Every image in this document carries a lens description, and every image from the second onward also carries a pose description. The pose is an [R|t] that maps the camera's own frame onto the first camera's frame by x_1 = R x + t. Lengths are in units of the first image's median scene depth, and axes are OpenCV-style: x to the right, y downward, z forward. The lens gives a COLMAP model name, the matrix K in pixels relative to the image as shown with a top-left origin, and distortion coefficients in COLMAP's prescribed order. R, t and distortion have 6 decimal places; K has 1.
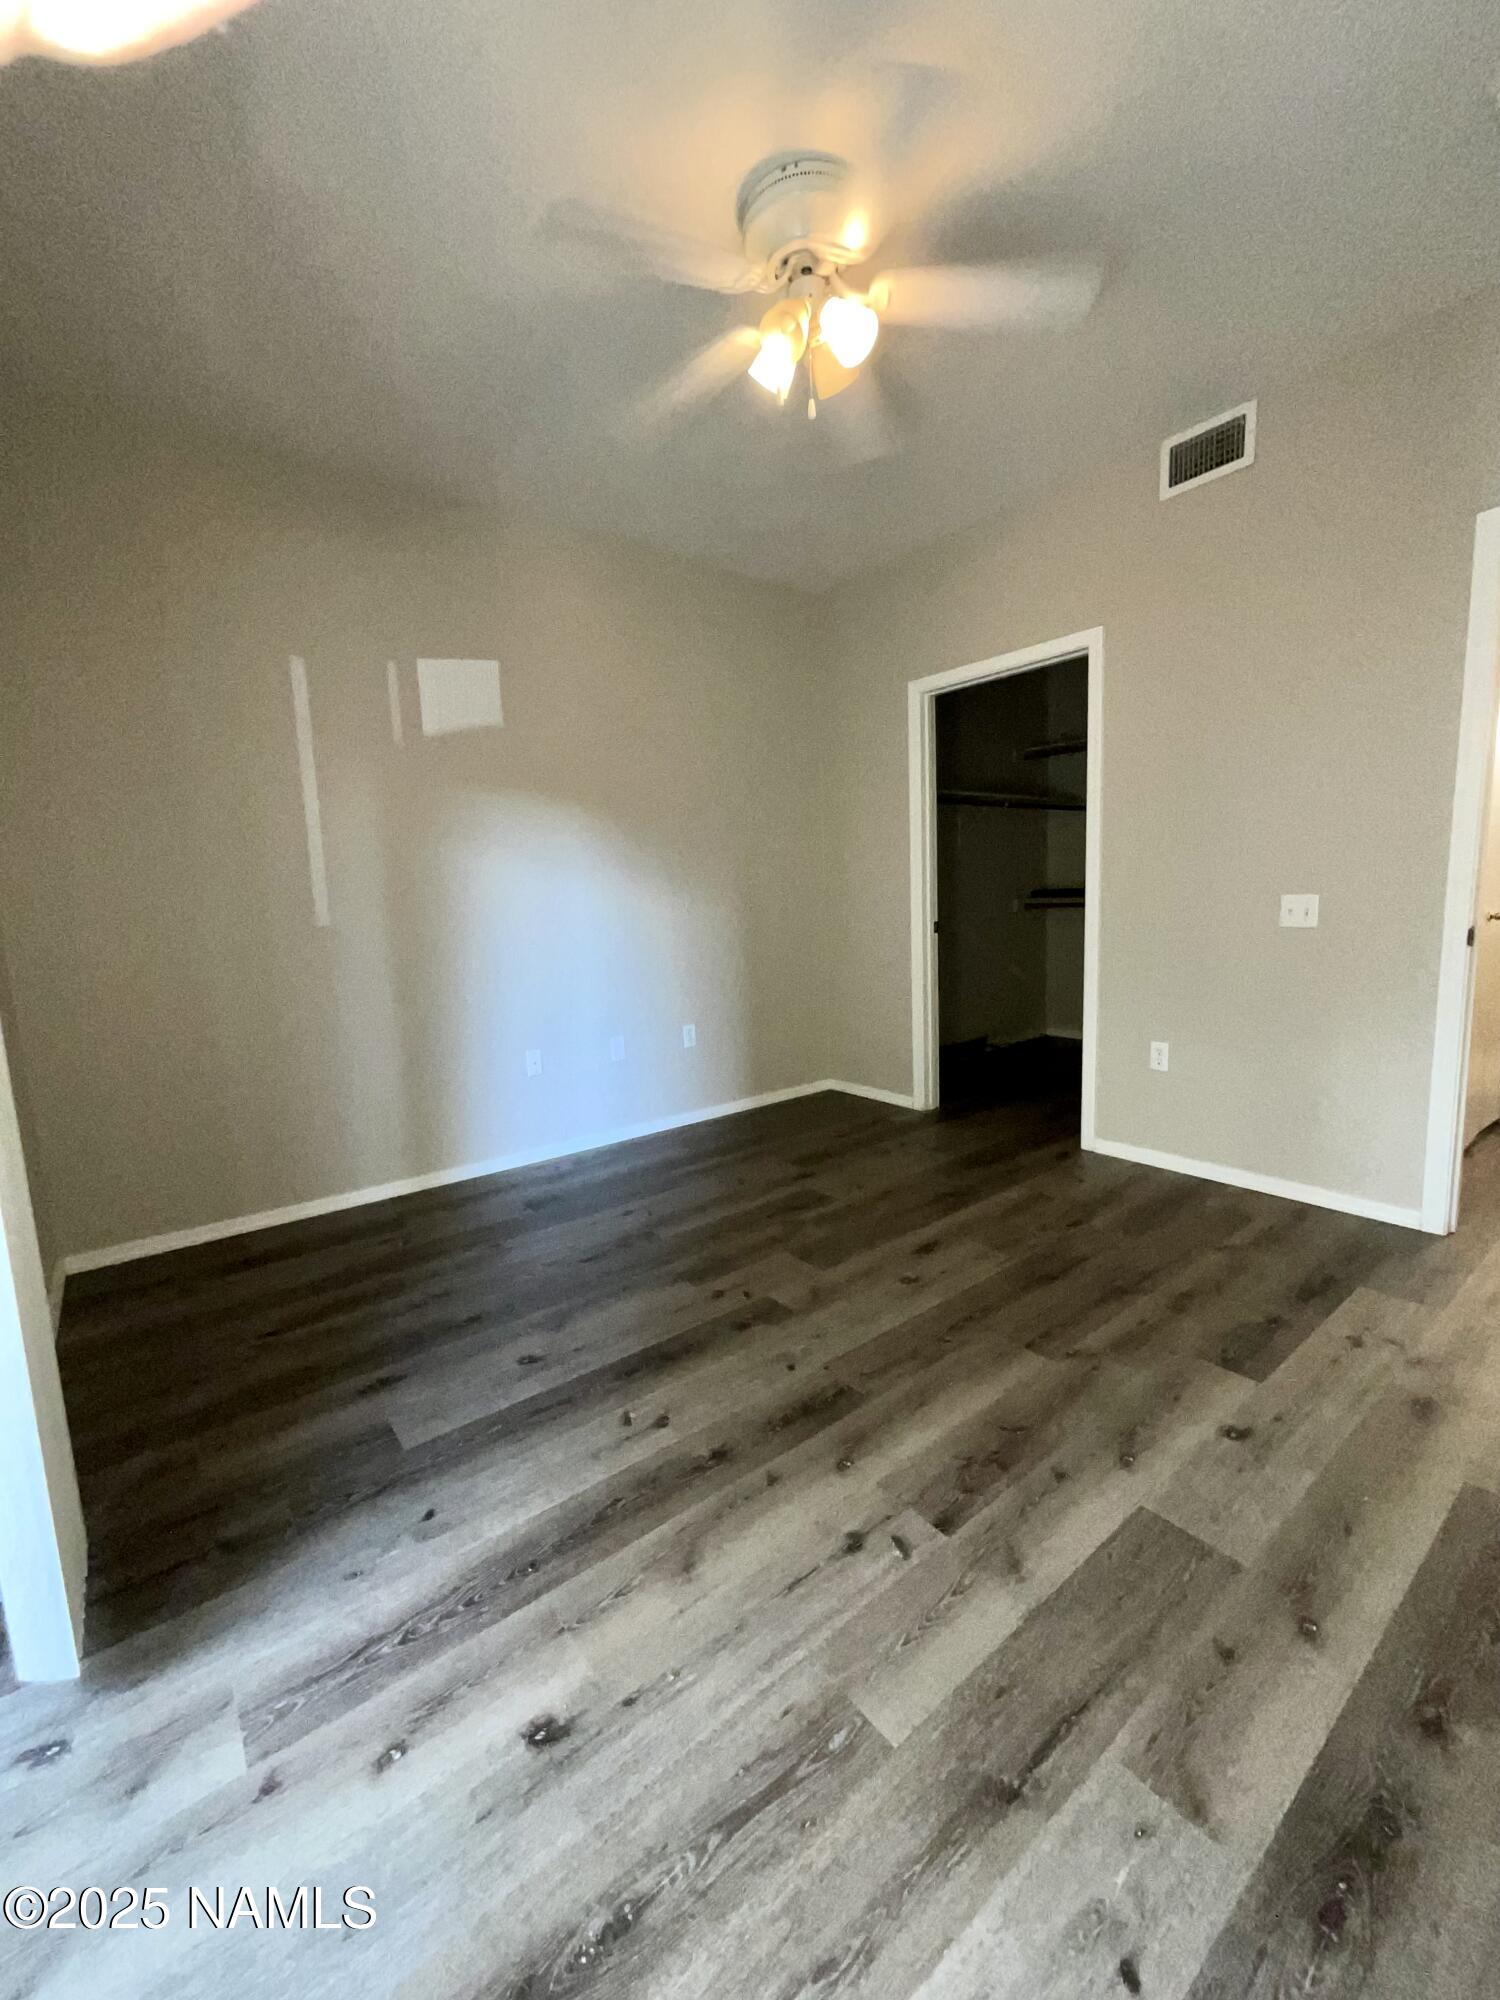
lens RADIAL K [[814.9, 0, 751.0], [0, 814.9, 1004.5], [0, 0, 1]] dist [0.001872, 0.000030]
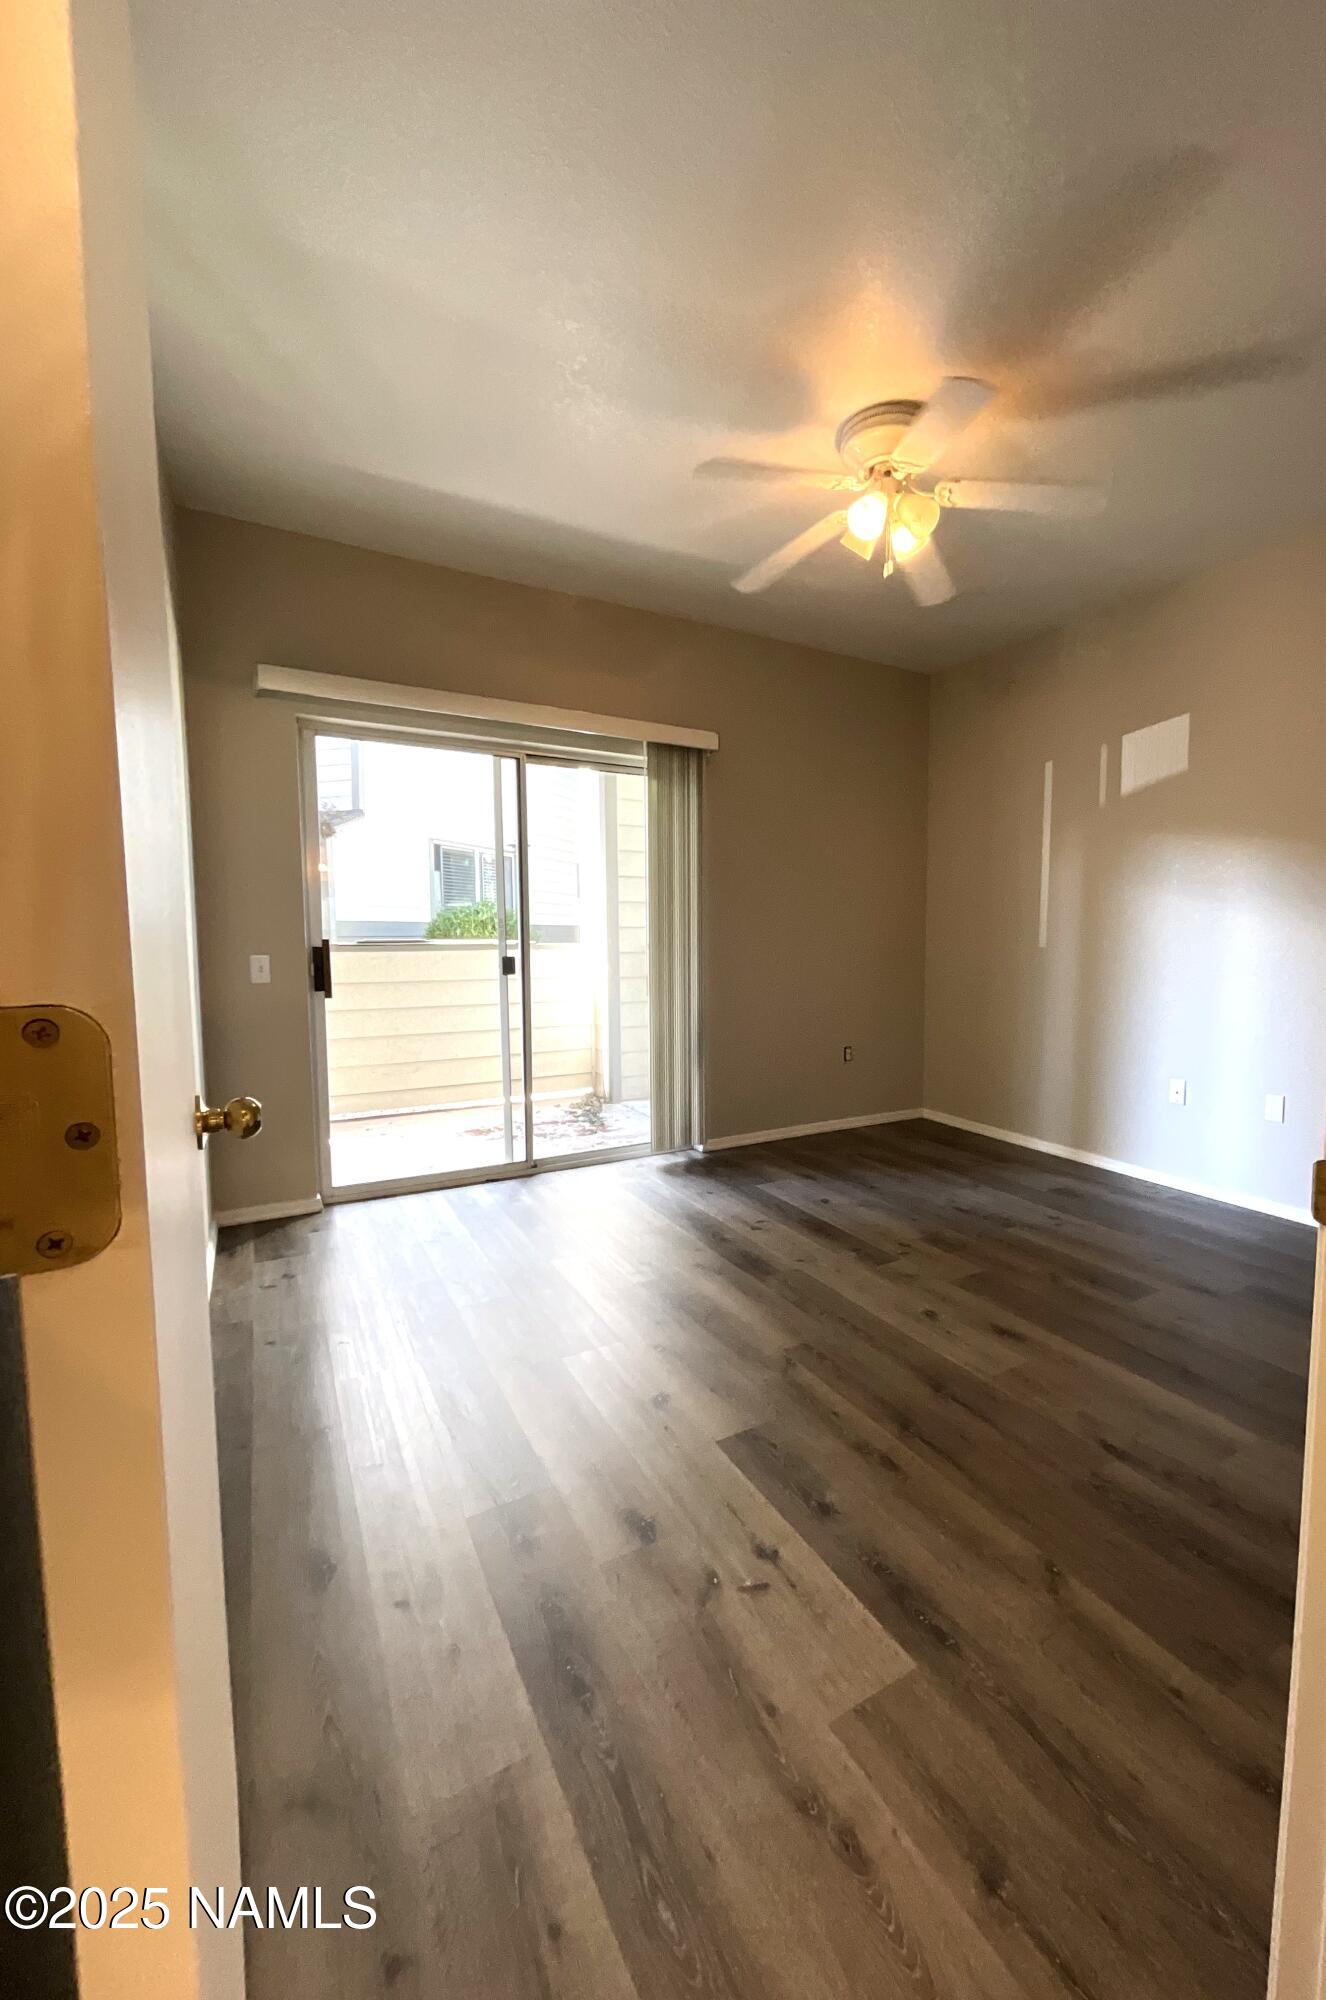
lens RADIAL K [[793.6, 0, 735.4], [0, 793.6, 1005.3], [0, 0, 1]] dist [-0.001422, 0.000156]
pose [[-0.126225, 0.126581, -0.983893, 1.166018], [-0.129841, 0.981185, 0.142890, -0.158968], [0.983468, 0.145786, -0.107415, 0.808002]]
